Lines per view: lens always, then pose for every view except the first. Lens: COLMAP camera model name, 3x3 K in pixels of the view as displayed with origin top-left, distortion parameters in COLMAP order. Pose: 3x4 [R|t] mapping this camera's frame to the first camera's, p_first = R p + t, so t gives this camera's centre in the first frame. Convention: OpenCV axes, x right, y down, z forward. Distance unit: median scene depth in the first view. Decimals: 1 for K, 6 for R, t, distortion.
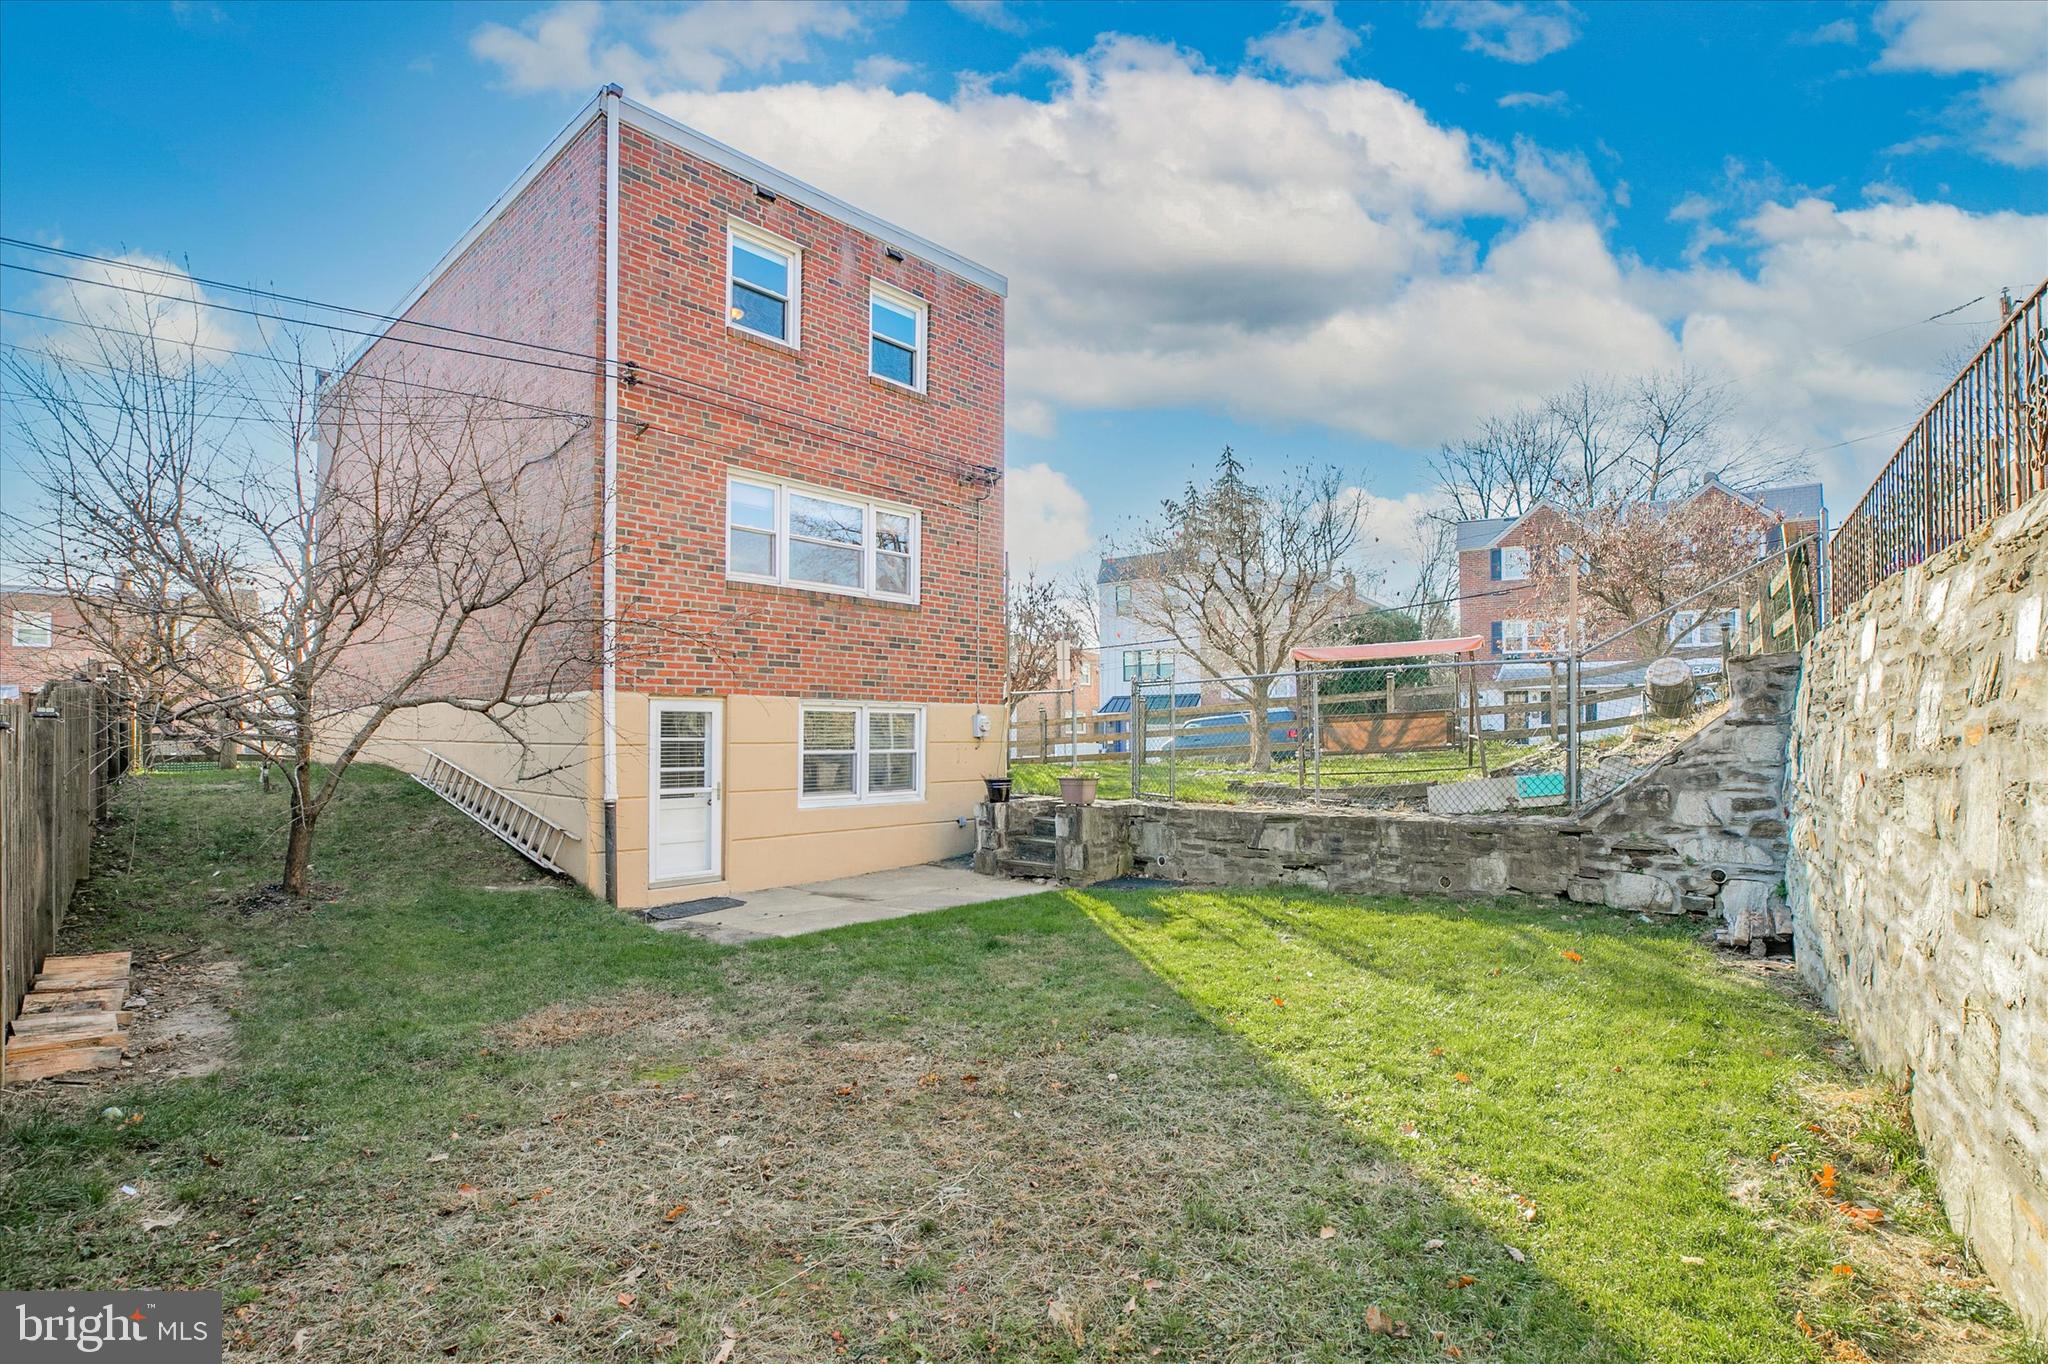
lens RADIAL K [[936.7, 0, 1020.2], [0, 936.7, 719.1], [0, 0, 1]] dist [0.001565, 0.000144]
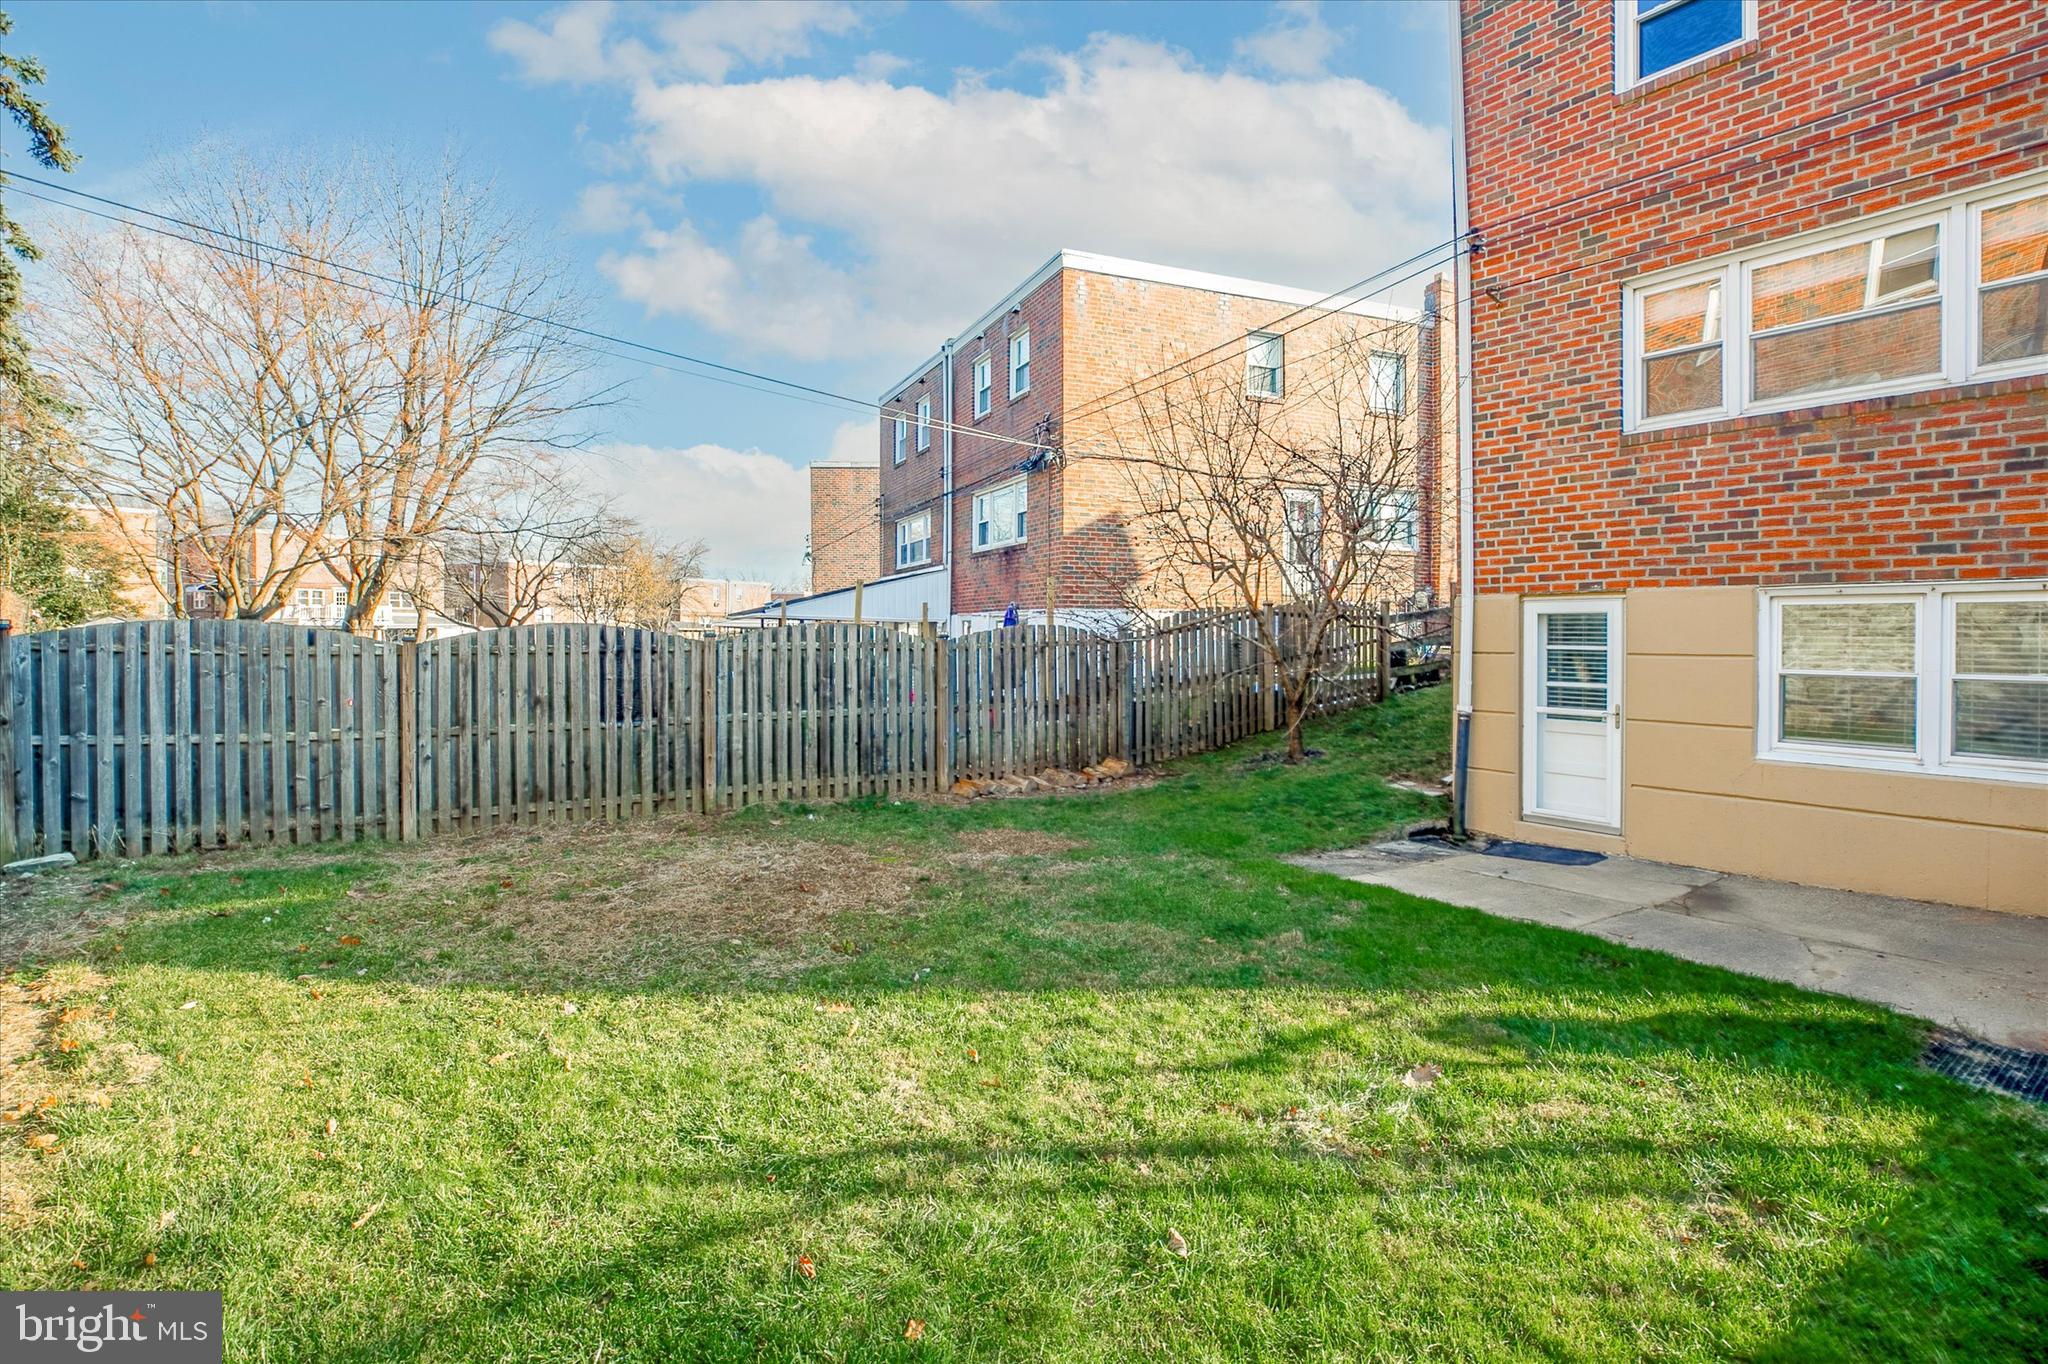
lens RADIAL K [[946.7, 0, 1019.3], [0, 946.7, 637.4], [0, 0, 1]] dist [0.000243, 0.000058]
pose [[-0.145088, 0.006637, -0.989397, 0.515932], [0.016769, 0.999850, 0.004248, 0.001309], [0.989277, -0.015975, -0.145177, 0.644753]]
